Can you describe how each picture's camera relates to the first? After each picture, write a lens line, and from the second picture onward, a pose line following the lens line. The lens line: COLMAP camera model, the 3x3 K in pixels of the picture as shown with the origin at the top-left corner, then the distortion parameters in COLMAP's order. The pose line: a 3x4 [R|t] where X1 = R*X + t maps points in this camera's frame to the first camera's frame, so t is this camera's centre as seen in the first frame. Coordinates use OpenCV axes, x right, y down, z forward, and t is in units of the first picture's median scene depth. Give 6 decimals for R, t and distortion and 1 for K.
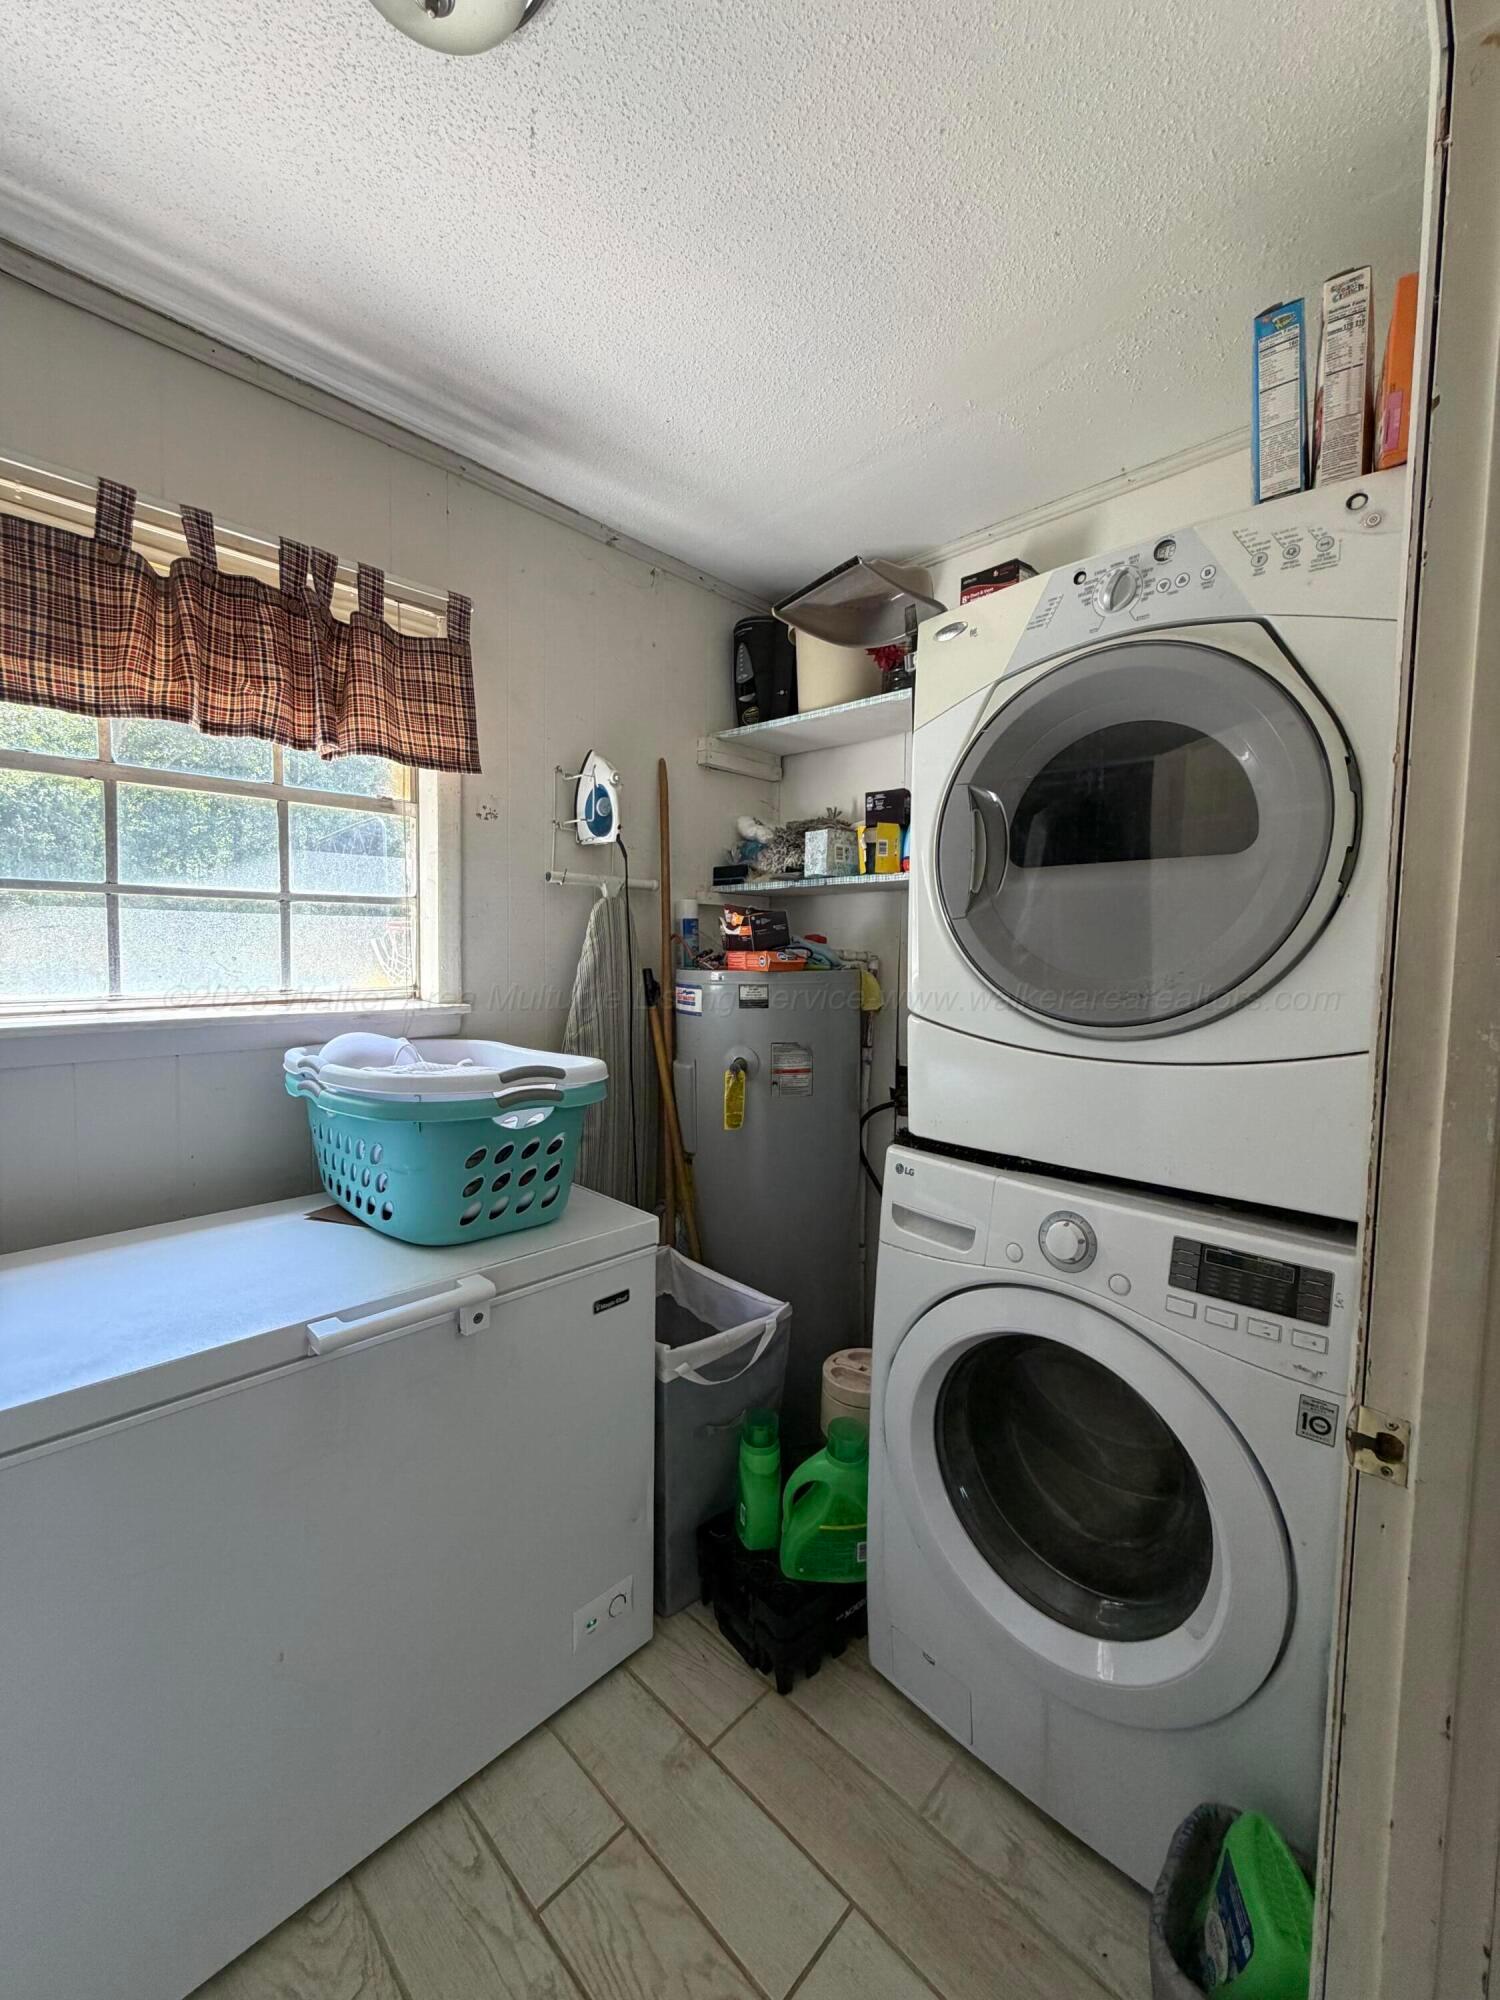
lens RADIAL K [[796.1, 0, 750.6], [0, 796.1, 999.0], [0, 0, 1]] dist [-0.000566, -0.000211]
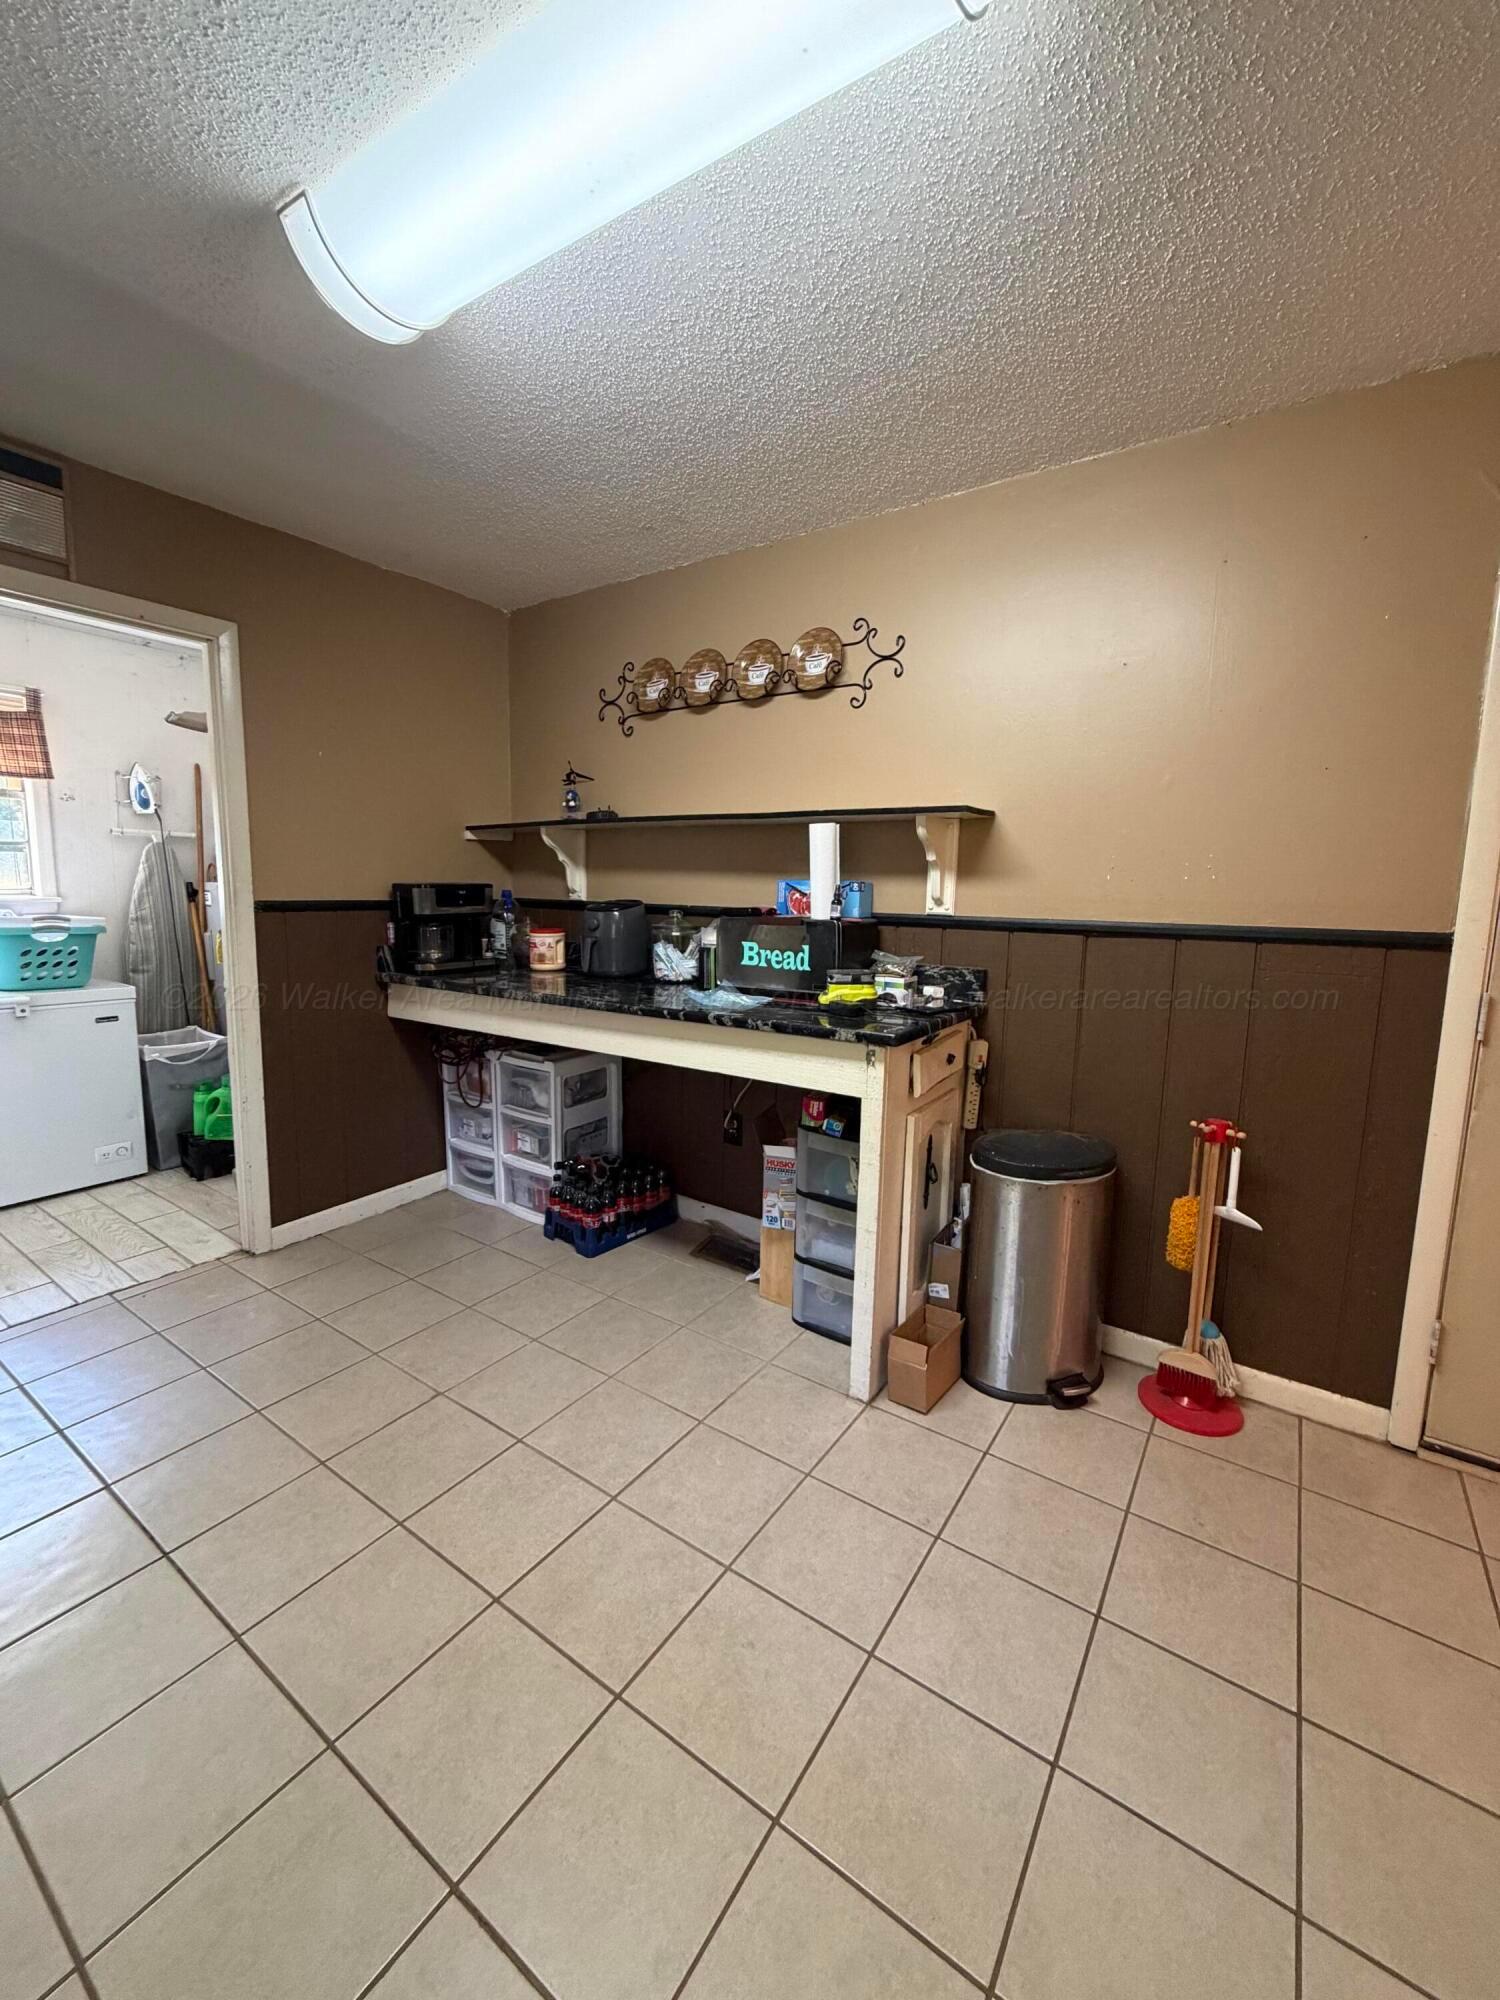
lens RADIAL K [[796.1, 0, 749.3], [0, 796.1, 993.8], [0, 0, 1]] dist [-0.000566, -0.000211]
pose [[0.985174, -0.020806, 0.170290, 1.028949], [0.008848, 0.997460, 0.070683, 0.125099], [-0.171328, -0.068128, 0.982856, -1.291912]]
